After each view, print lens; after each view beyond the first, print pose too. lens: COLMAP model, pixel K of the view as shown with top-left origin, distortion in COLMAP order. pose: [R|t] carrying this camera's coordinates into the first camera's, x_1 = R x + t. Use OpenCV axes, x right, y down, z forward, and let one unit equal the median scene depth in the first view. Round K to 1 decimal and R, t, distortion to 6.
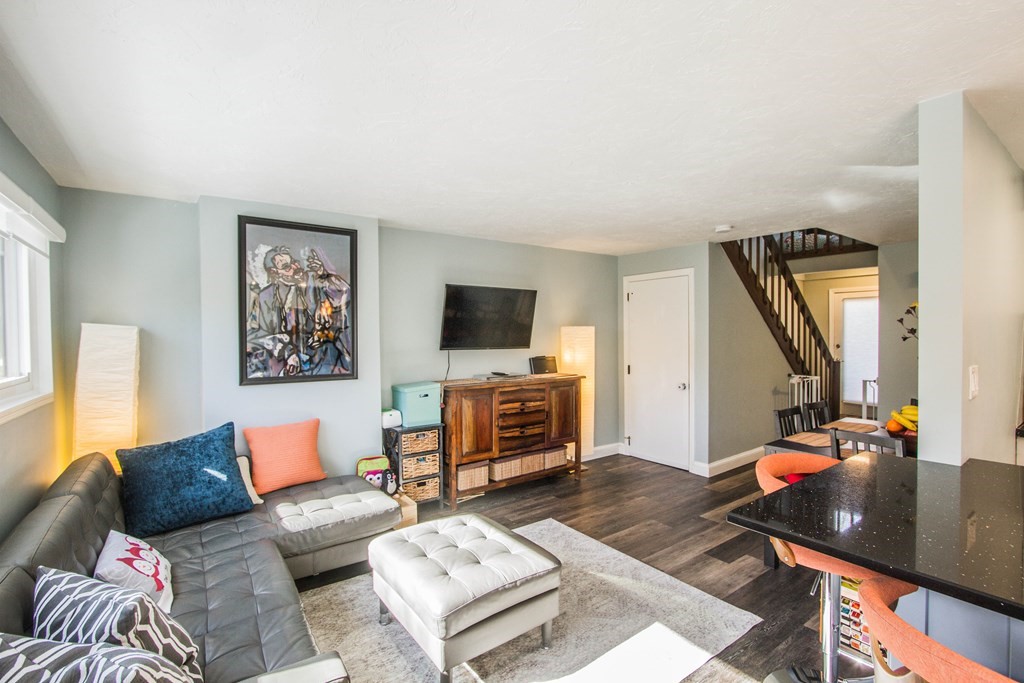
lens RADIAL K [[471.1, 0, 510.1], [0, 471.1, 338.6], [0, 0, 1]] dist [-0.024491, 0.004987]
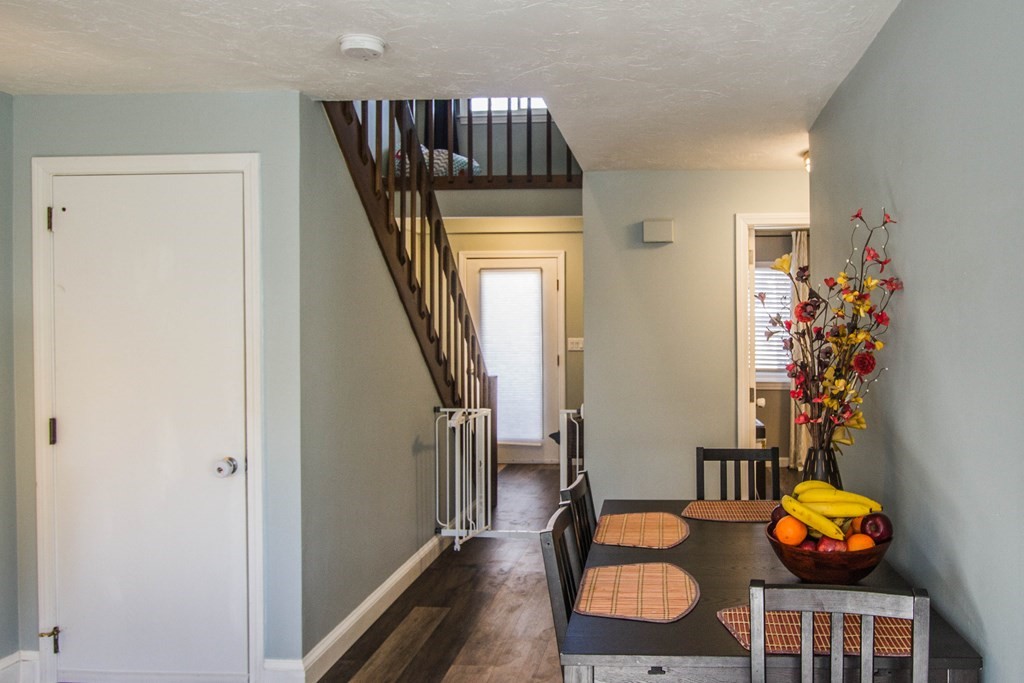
lens RADIAL K [[662.0, 0, 537.1], [0, 662.0, 332.8], [0, 0, 1]] dist [-0.027159, 0.013116]
pose [[0.620364, 0.000872, 0.784314, 0.109352], [0.006857, 0.999955, -0.006536, 0.000472], [-0.784284, 0.009433, 0.620330, 0.479228]]
